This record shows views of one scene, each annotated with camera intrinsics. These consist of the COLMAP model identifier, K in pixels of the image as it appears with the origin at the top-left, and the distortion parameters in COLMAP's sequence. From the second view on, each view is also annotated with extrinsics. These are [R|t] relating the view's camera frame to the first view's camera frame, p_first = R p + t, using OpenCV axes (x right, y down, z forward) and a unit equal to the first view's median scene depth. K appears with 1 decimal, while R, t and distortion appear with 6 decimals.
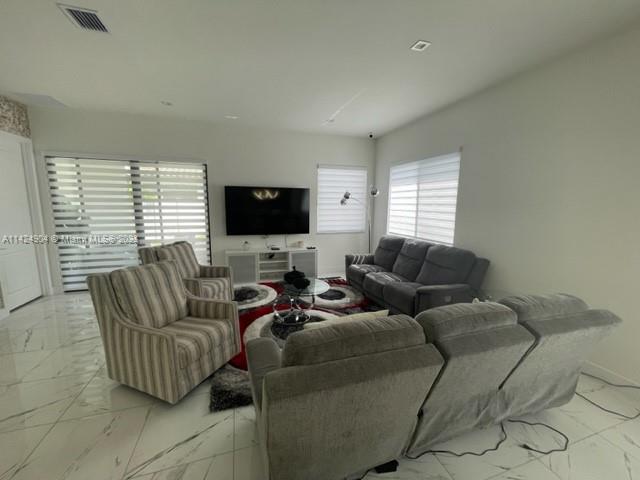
lens RADIAL K [[258.5, 0, 318.6], [0, 258.5, 240.8], [0, 0, 1]] dist [0.000060, 0.000127]
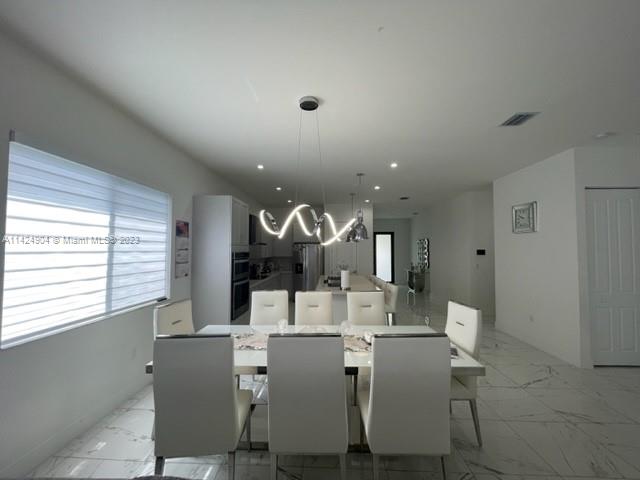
lens RADIAL K [[258.5, 0, 318.6], [0, 258.5, 240.8], [0, 0, 1]] dist [0.000060, 0.000127]
pose [[-0.945941, -0.012441, 0.324101, -0.227705], [0.021064, 0.994798, 0.099664, -0.220484], [-0.323655, 0.101103, -0.940758, 1.437870]]
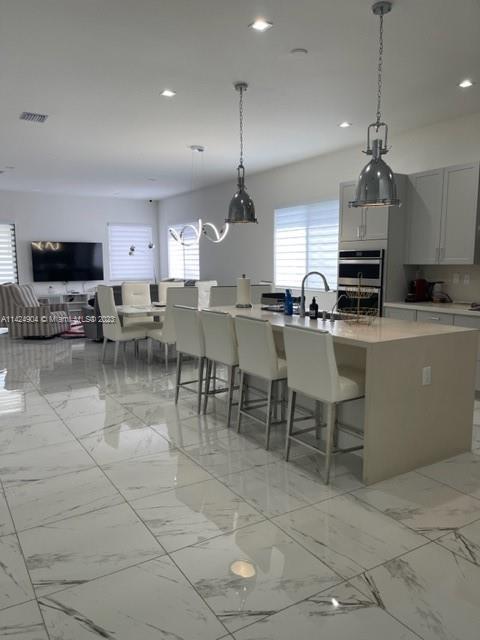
lens RADIAL K [[482.4, 0, 238.1], [0, 482.4, 324.8], [0, 0, 1]] dist [0.075948, -0.094014]
pose [[0.963570, -0.060736, 0.260467, -0.341283], [0.060509, 0.998128, 0.008898, 0.094712], [-0.260520, 0.007187, 0.965442, -0.640140]]
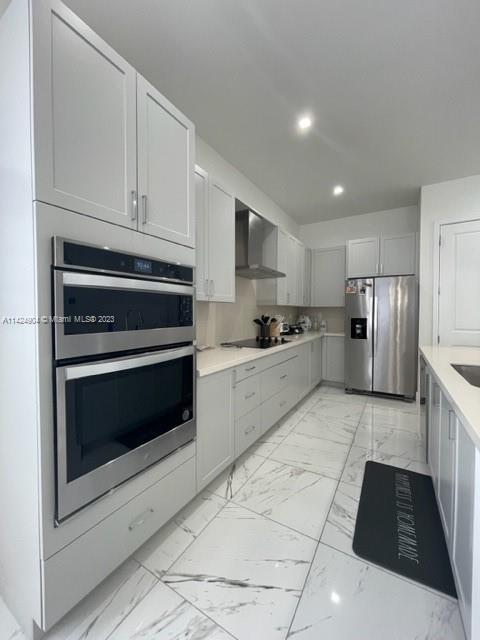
lens RADIAL K [[258.5, 0, 241.5], [0, 258.5, 317.2], [0, 0, 1]] dist [0.000060, 0.000127]
pose [[-0.679847, -0.036359, 0.732452, 0.088606], [0.084763, 0.988180, 0.127729, -0.046168], [-0.728439, 0.148921, -0.668730, 0.726738]]
